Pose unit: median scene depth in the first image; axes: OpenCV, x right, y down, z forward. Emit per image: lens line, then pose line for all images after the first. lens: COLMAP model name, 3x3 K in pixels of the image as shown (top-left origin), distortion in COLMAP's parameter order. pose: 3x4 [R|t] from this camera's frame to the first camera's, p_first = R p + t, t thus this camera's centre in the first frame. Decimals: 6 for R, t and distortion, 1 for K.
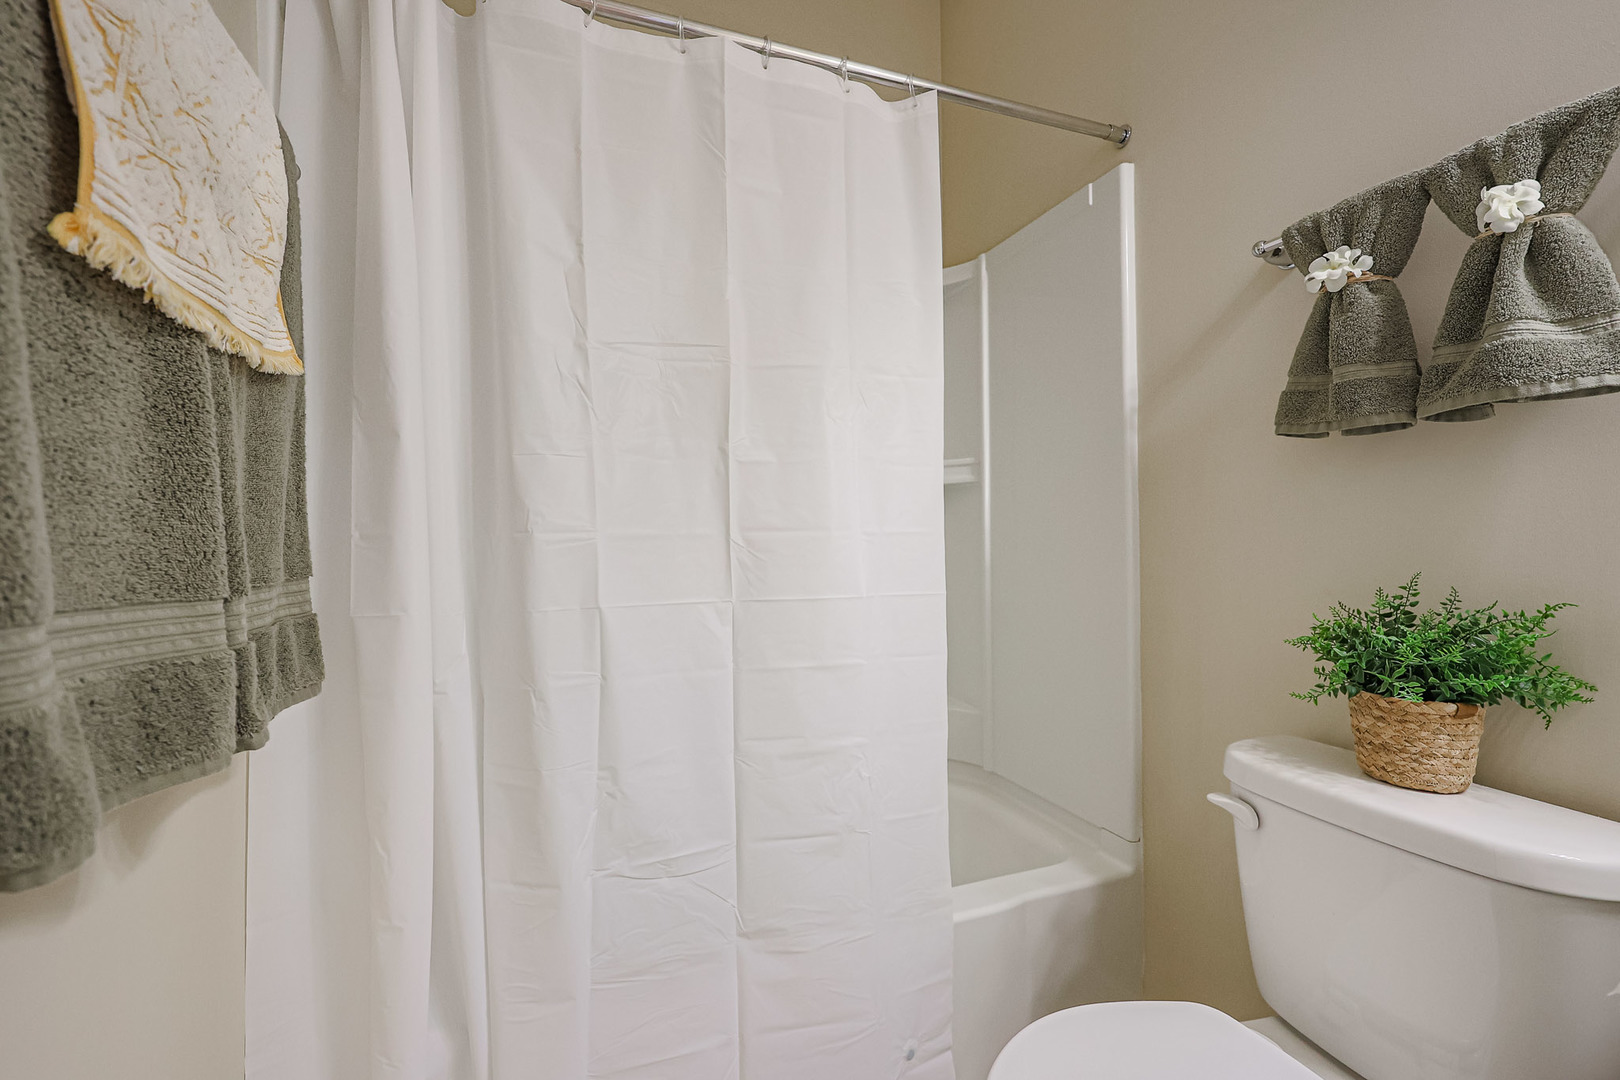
lens RADIAL K [[689.3, 0, 813.1], [0, 689.3, 542.7], [0, 0, 1]] dist [-0.000310, -0.000402]
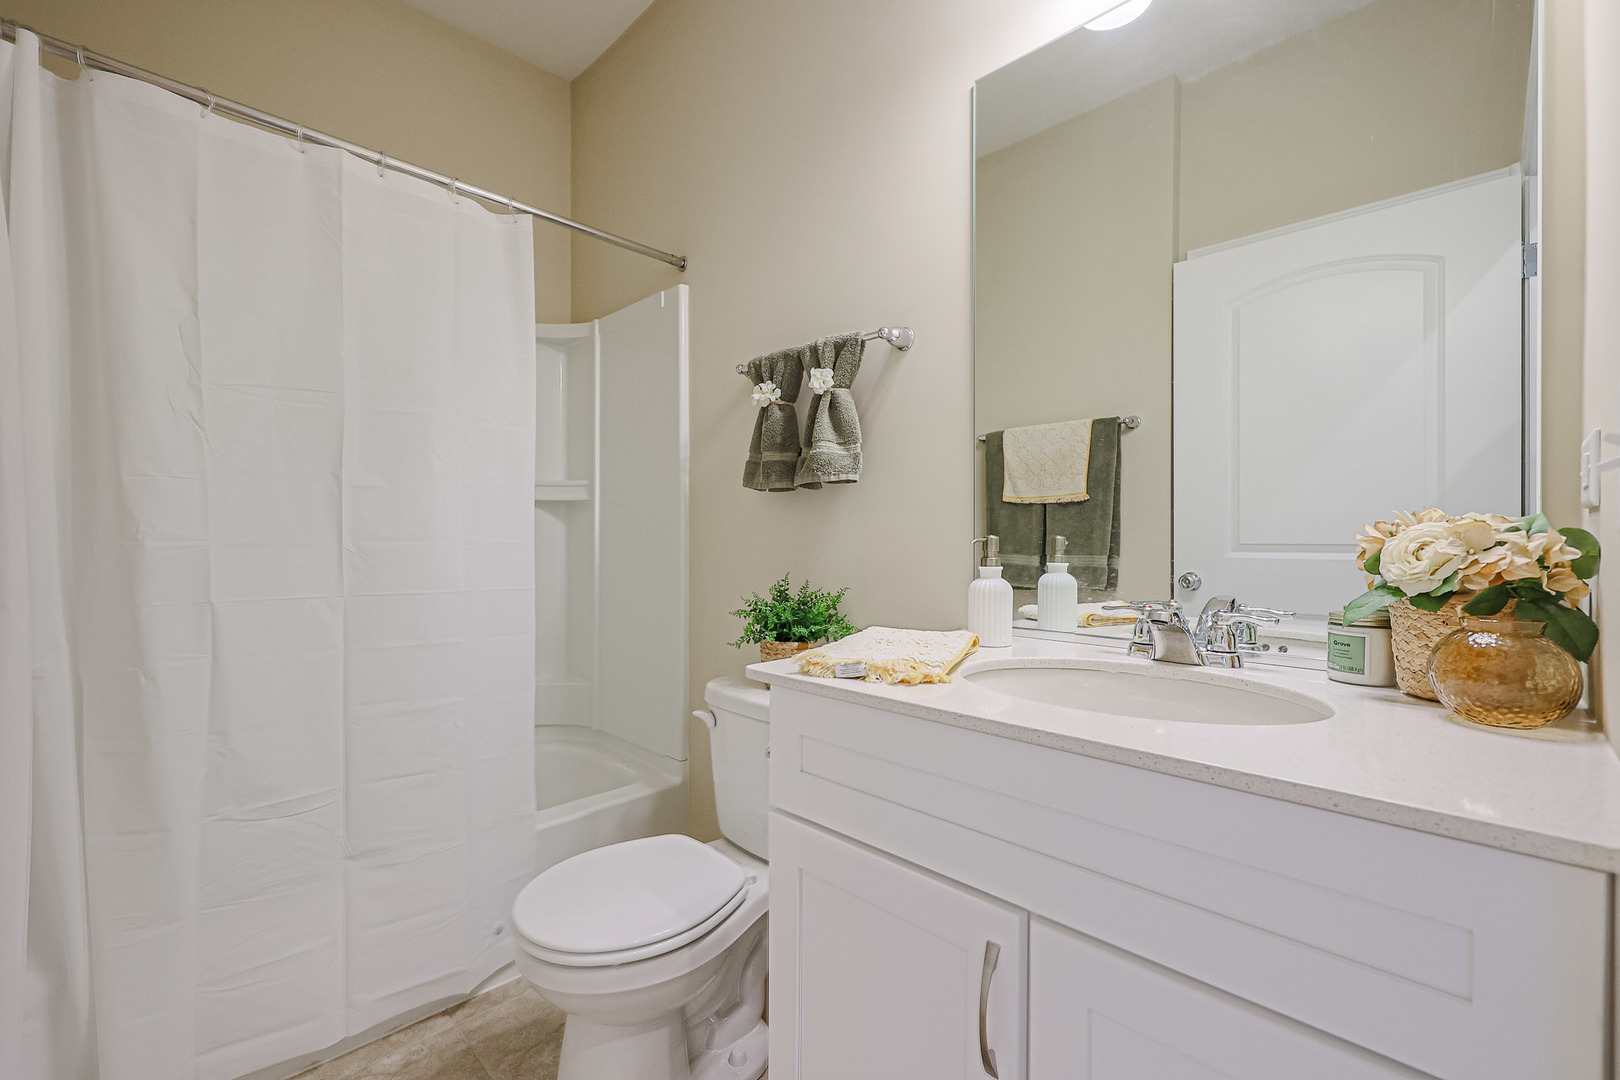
lens RADIAL K [[689.3, 0, 809.2], [0, 689.3, 546.0], [0, 0, 1]] dist [-0.000310, -0.000402]
pose [[0.907875, 0.013379, 0.419028, 0.139202], [-0.015610, 0.999876, 0.001897, -0.024386], [-0.418951, -0.008263, 0.907971, -0.550760]]
